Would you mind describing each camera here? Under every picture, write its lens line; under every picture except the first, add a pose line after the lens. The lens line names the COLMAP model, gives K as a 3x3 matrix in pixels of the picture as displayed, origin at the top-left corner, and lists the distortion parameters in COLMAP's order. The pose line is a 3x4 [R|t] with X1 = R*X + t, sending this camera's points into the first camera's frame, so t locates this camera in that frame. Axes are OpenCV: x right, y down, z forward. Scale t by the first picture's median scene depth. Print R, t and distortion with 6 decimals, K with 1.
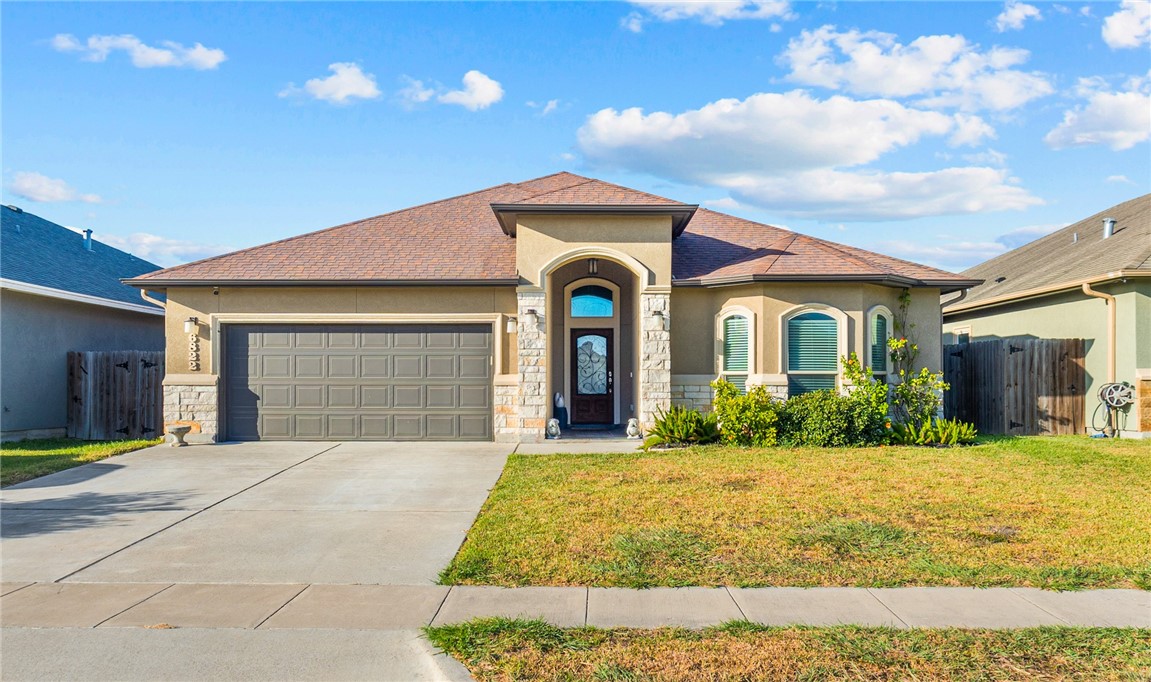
lens RADIAL K [[900.5, 0, 575.9], [0, 900.5, 378.4], [0, 0, 1]] dist [-0.000624, 0.004393]
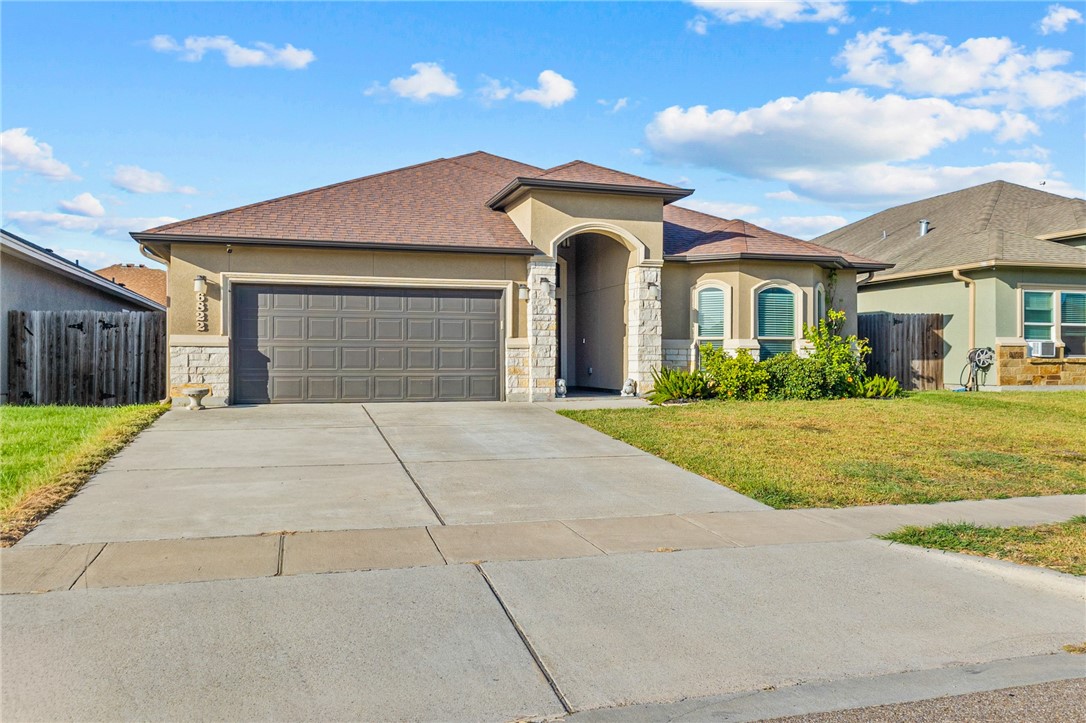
lens RADIAL K [[849.5, 0, 543.0], [0, 849.5, 361.5], [0, 0, 1]] dist [0.007615, -0.000005]
pose [[0.956040, 0.000064, 0.293235, -0.345276], [-0.002514, 0.999965, 0.007979, 0.015527], [-0.293224, -0.008365, 0.956007, 0.025717]]
